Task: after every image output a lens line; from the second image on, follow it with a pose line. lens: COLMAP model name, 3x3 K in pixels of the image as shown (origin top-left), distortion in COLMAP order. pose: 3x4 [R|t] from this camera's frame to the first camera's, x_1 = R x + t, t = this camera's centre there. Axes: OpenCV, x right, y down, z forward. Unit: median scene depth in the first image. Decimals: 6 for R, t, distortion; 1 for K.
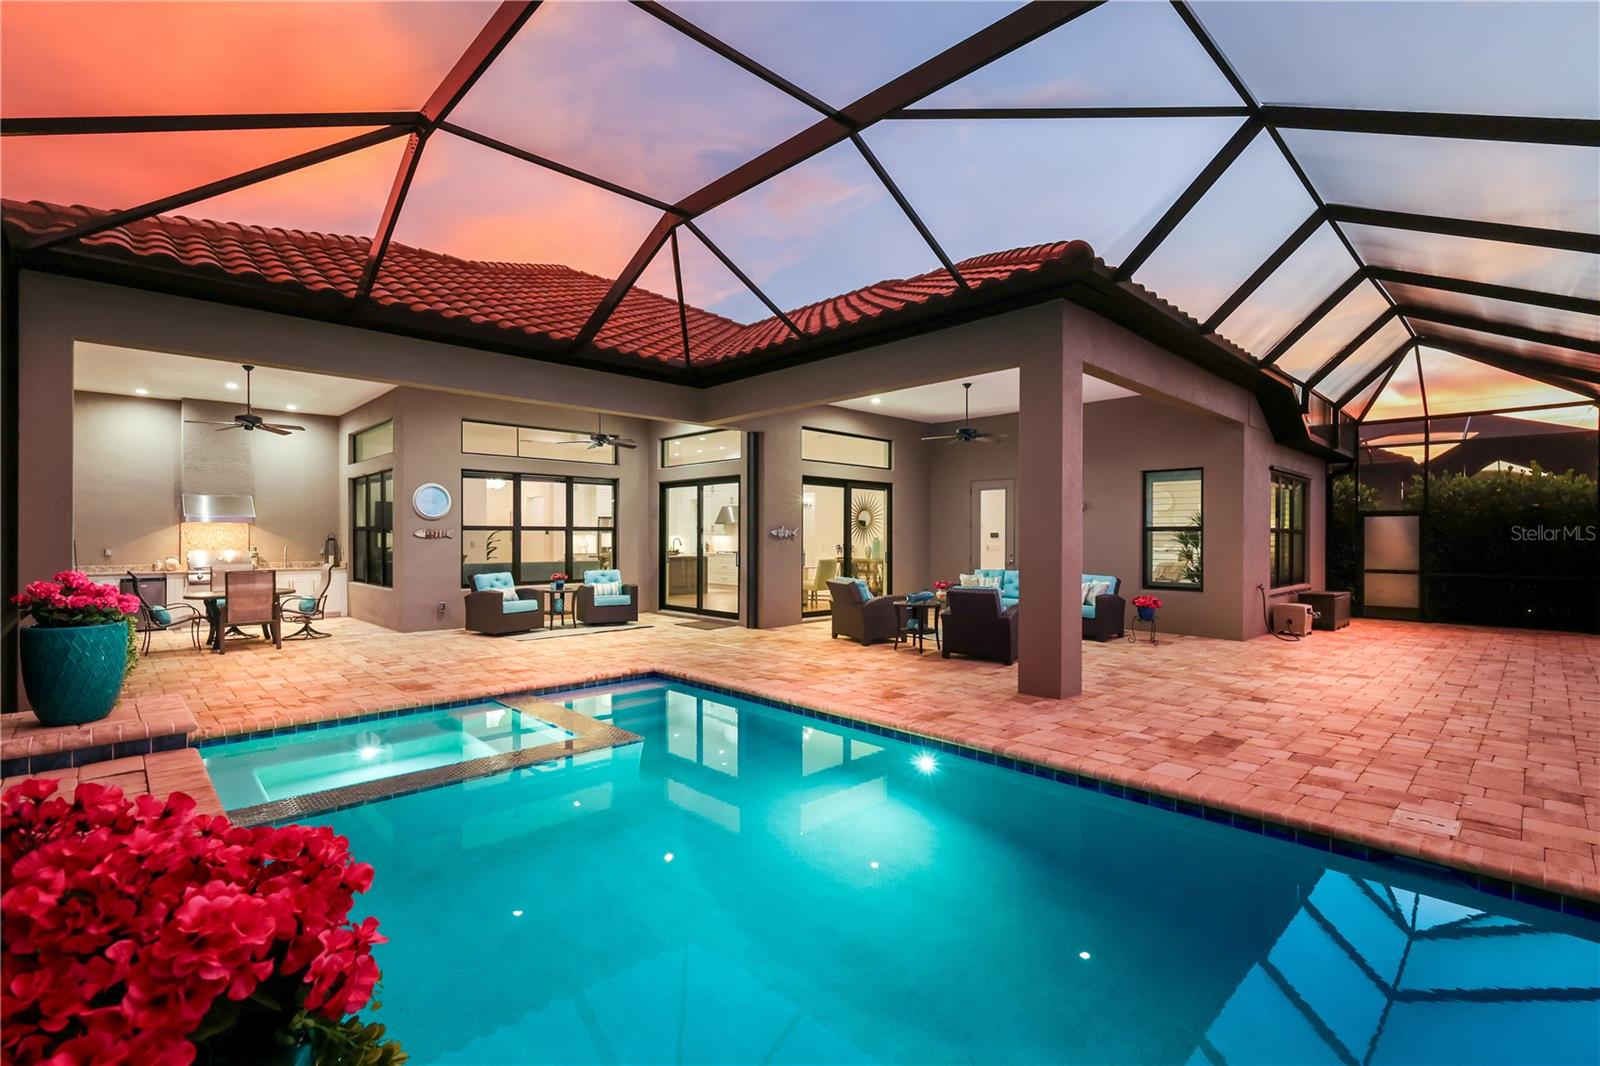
lens RADIAL K [[700.2, 0, 786.9], [0, 700.2, 538.1], [0, 0, 1]] dist [0.004828, -0.000463]
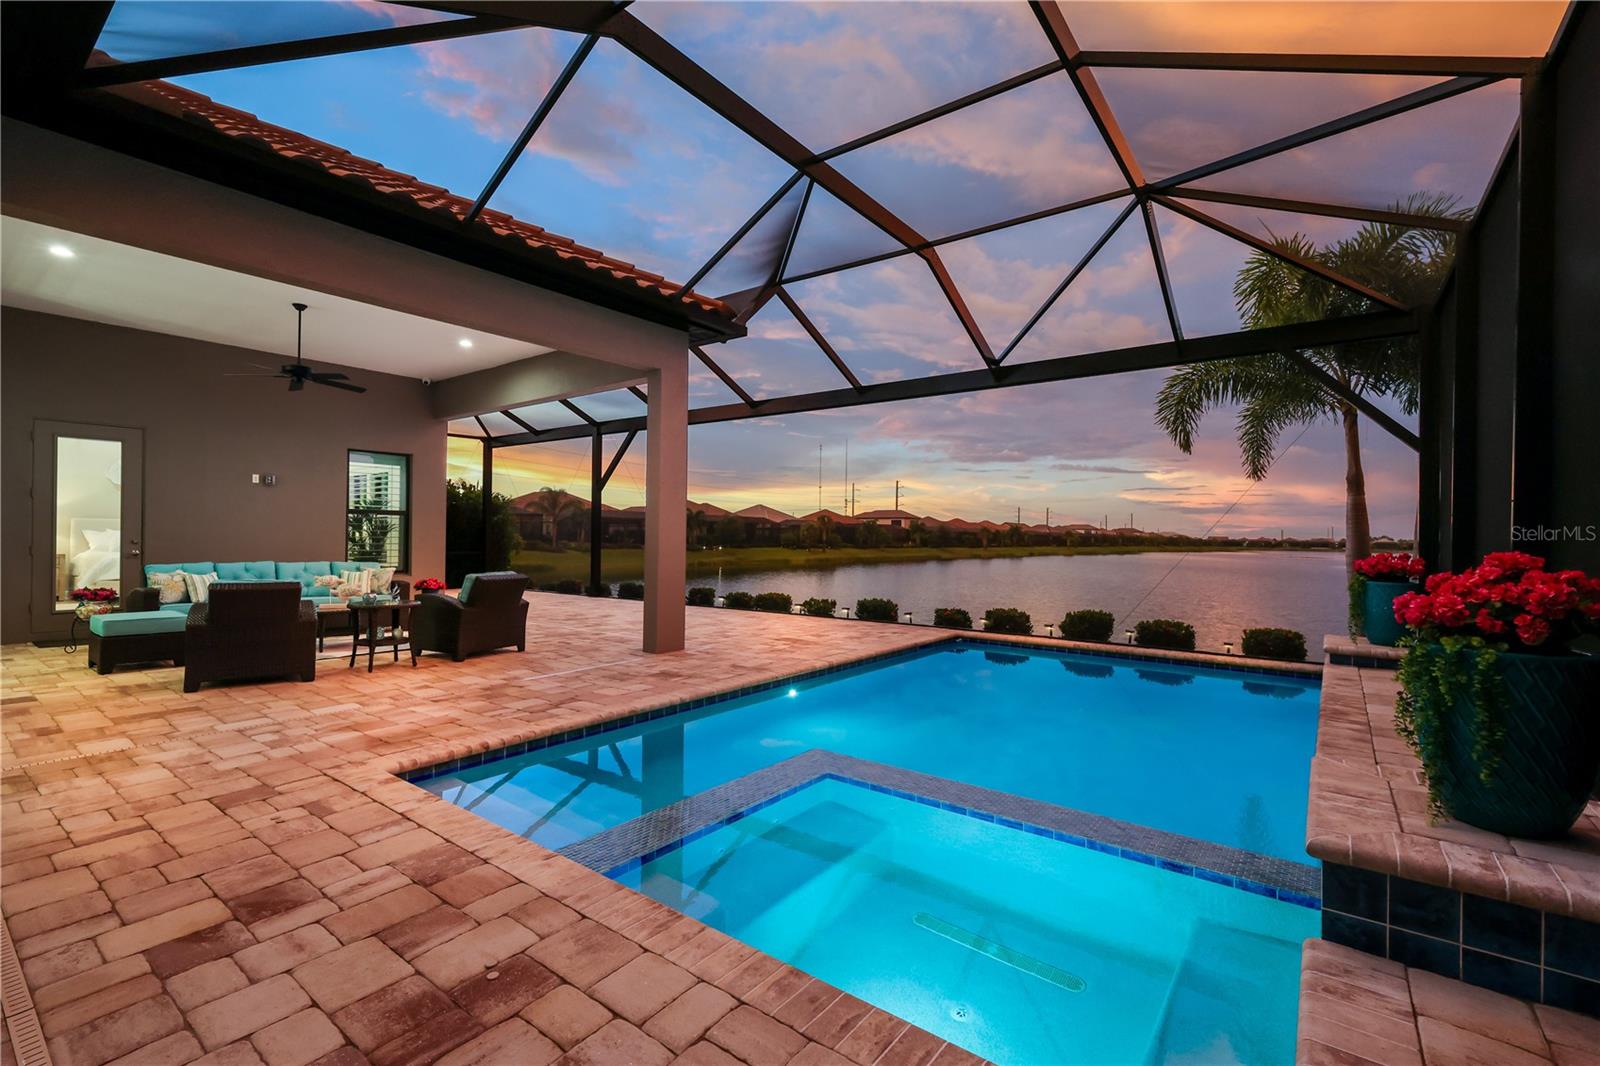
lens RADIAL K [[696.2, 0, 804.1], [0, 696.2, 535.9], [0, 0, 1]] dist [0.005388, -0.000424]
pose [[-0.147439, -0.003163, 0.989066, -0.477172], [-0.011228, 0.999936, 0.001524, 0.010748], [-0.989007, -0.010880, -0.147465, 0.522818]]
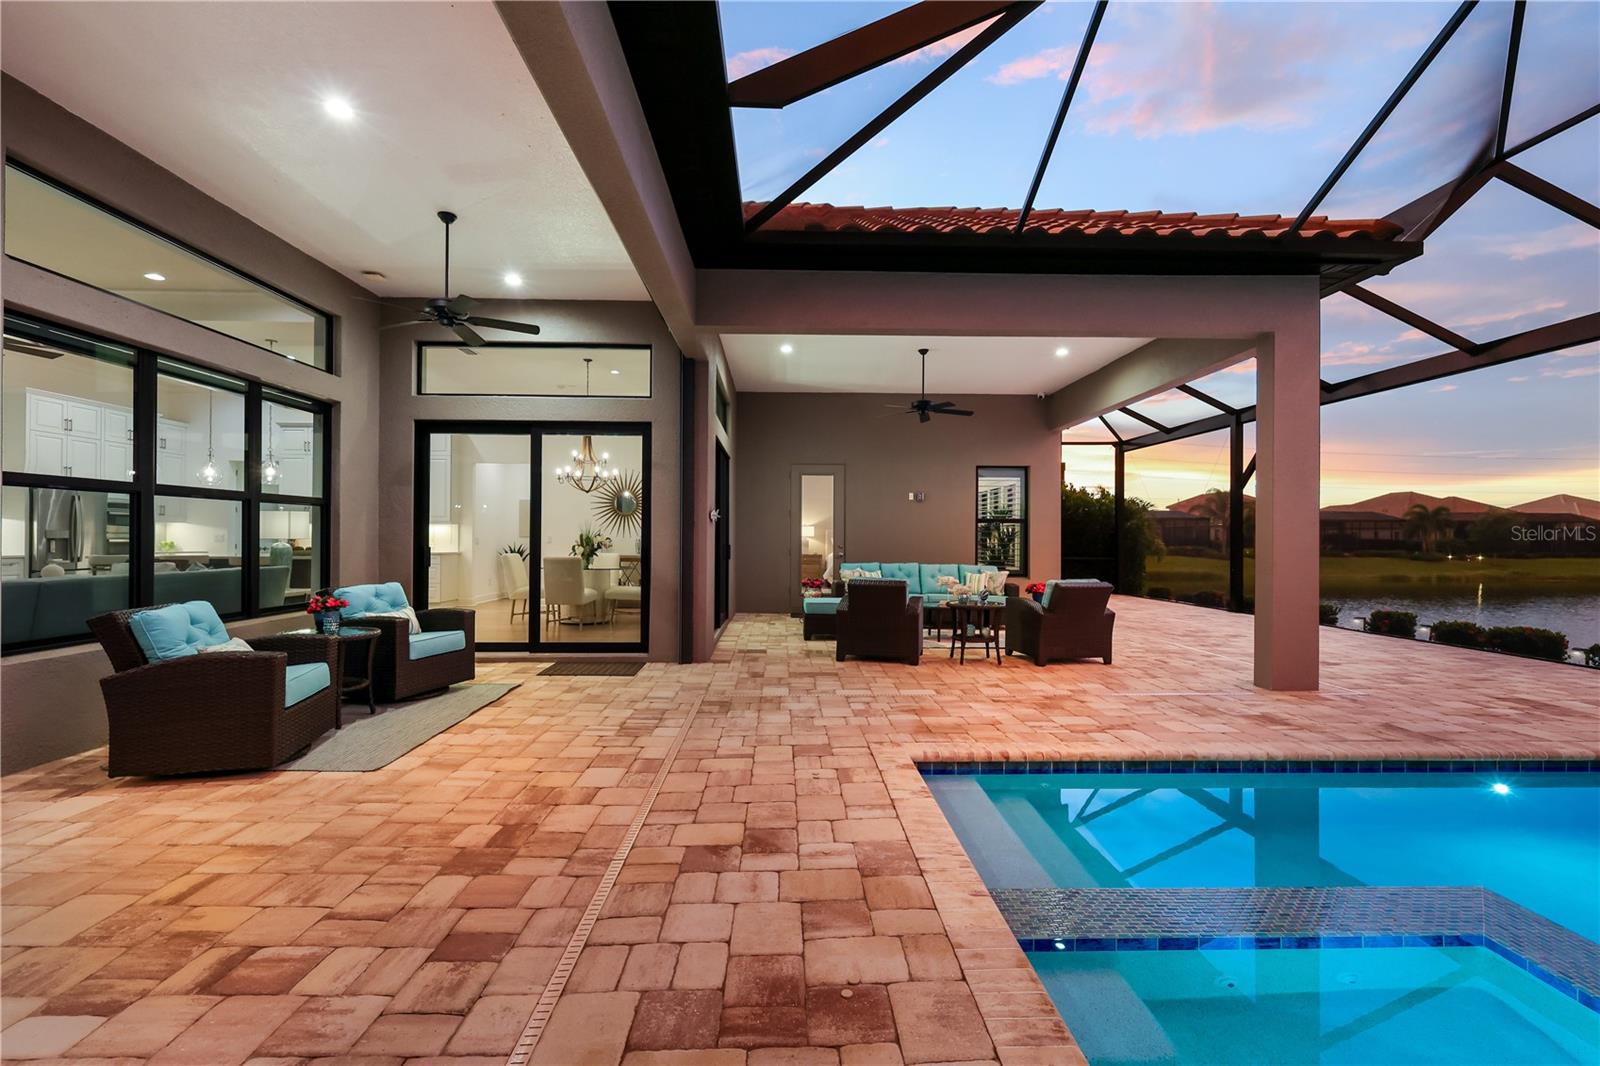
lens RADIAL K [[696.2, 0, 807.7], [0, 696.2, 533.1], [0, 0, 1]] dist [0.005388, -0.000424]
pose [[0.675155, 0.005301, 0.737657, -0.423456], [-0.003574, 0.999986, -0.003914, 0.010282], [-0.737667, 0.000006, 0.675165, 0.462324]]
